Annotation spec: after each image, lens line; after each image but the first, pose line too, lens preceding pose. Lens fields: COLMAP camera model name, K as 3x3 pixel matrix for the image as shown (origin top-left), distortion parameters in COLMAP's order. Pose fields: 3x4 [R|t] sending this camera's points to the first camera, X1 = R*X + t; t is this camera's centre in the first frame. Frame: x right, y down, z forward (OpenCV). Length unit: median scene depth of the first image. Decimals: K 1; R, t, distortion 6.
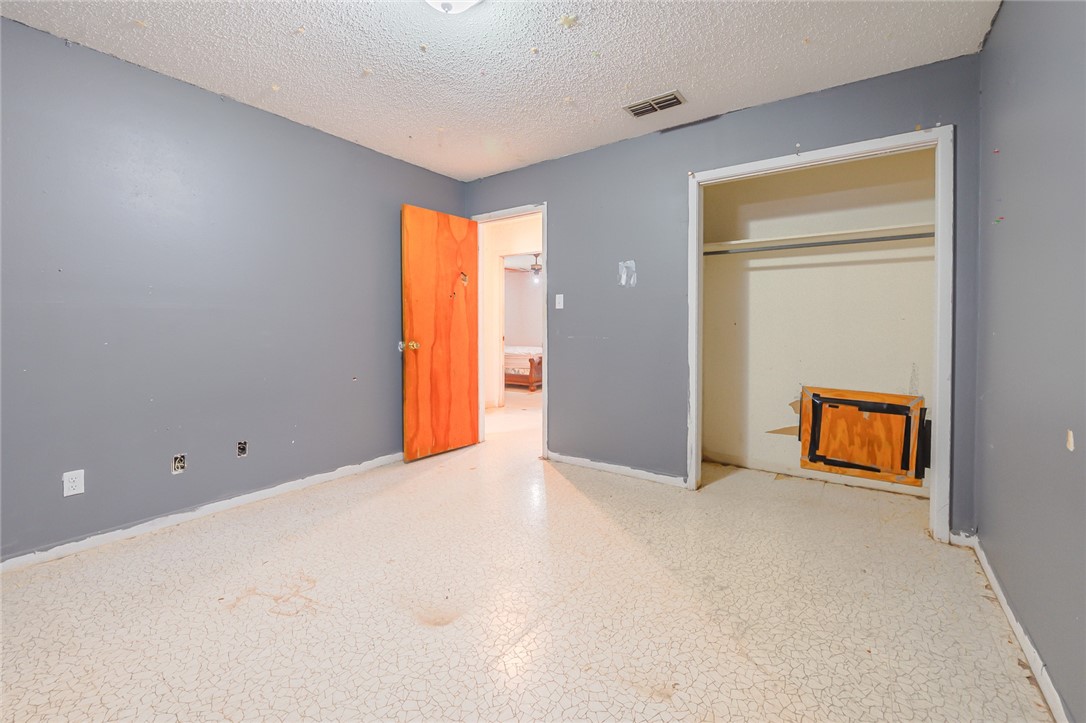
lens RADIAL K [[454.2, 0, 545.2], [0, 454.2, 334.9], [0, 0, 1]] dist [-0.001720, -0.000100]
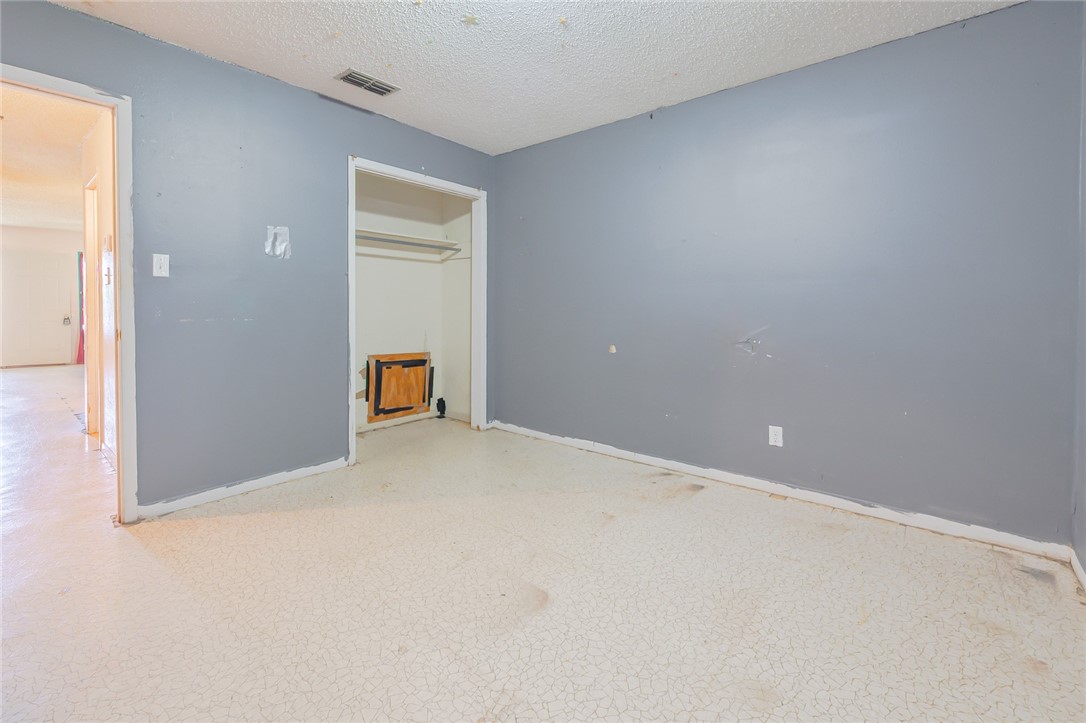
lens RADIAL K [[454.9, 0, 541.1], [0, 454.9, 317.7], [0, 0, 1]] dist [-0.001248, -0.000283]
pose [[0.096120, -0.023070, 0.995102, -0.619670], [0.012107, 0.999685, 0.022007, -0.008059], [-0.995296, 0.009932, 0.096369, 0.452392]]
